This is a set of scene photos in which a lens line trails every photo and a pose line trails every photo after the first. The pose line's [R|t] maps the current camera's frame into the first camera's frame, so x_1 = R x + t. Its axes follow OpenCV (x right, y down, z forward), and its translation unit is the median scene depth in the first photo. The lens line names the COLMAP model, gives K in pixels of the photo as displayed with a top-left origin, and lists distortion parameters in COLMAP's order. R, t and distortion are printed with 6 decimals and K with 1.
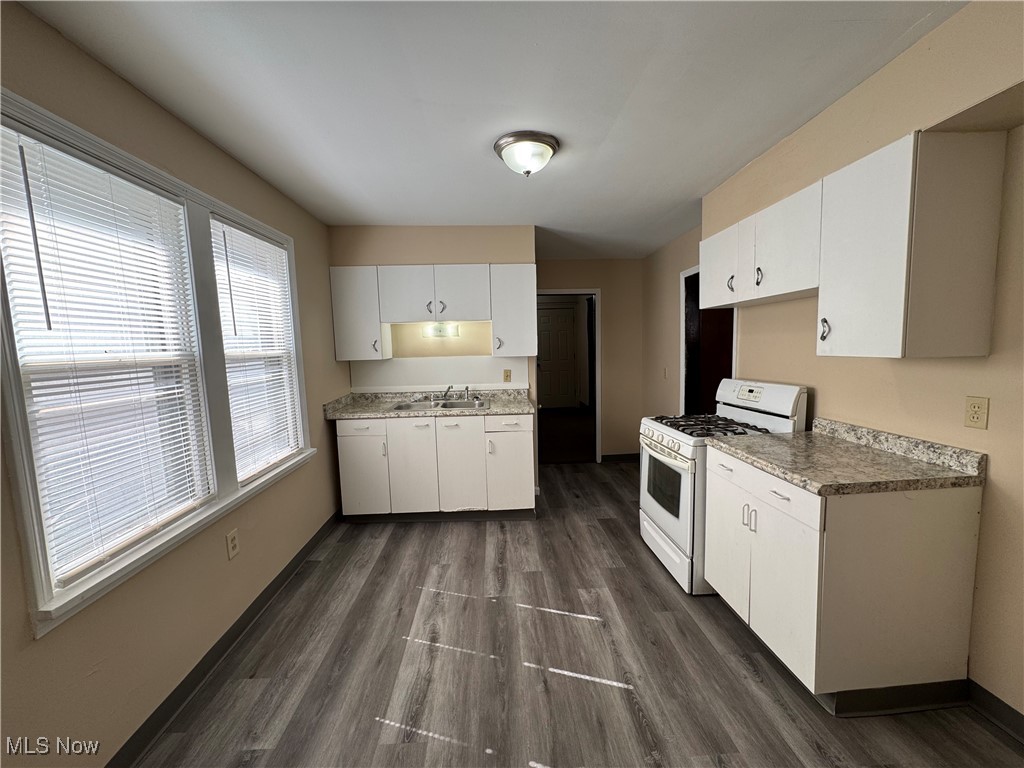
lens RADIAL K [[408.7, 0, 512.0], [0, 408.7, 384.0], [0, 0, 1]] dist [0.000520, 0.000137]
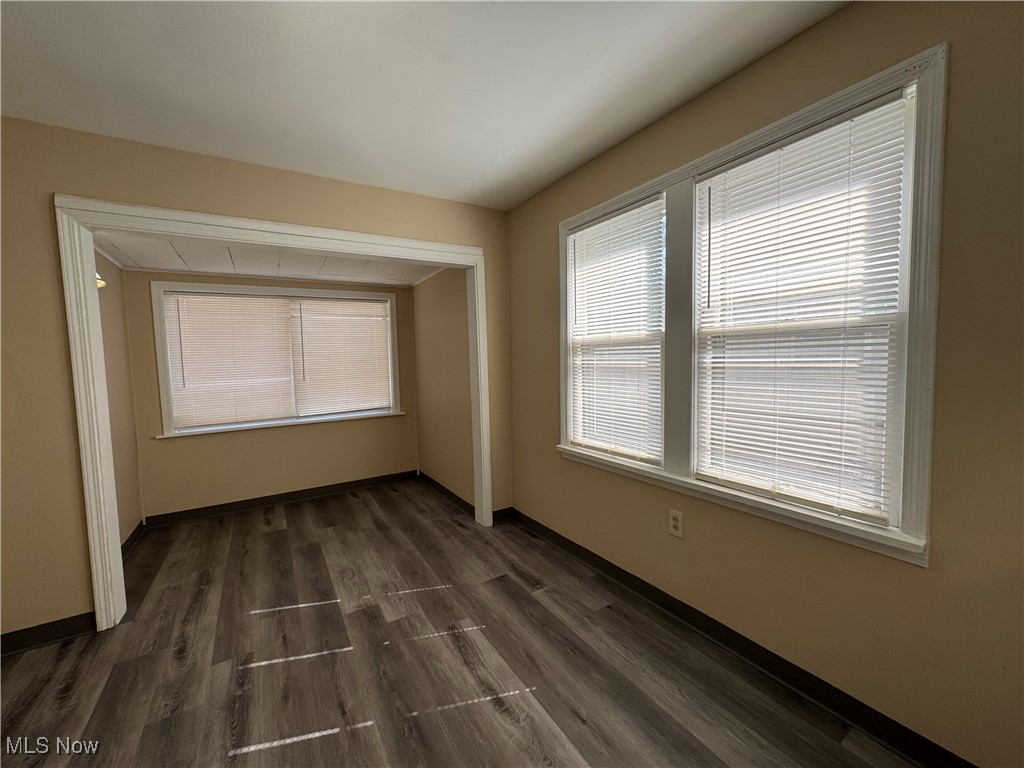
lens RADIAL K [[408.7, 0, 512.0], [0, 408.7, 384.0], [0, 0, 1]] dist [0.000520, 0.000137]
pose [[-0.874987, 0.083980, -0.476807, 0.119890], [0.003571, 0.985934, 0.167099, -0.119277], [0.484133, 0.144506, -0.862979, 1.764659]]
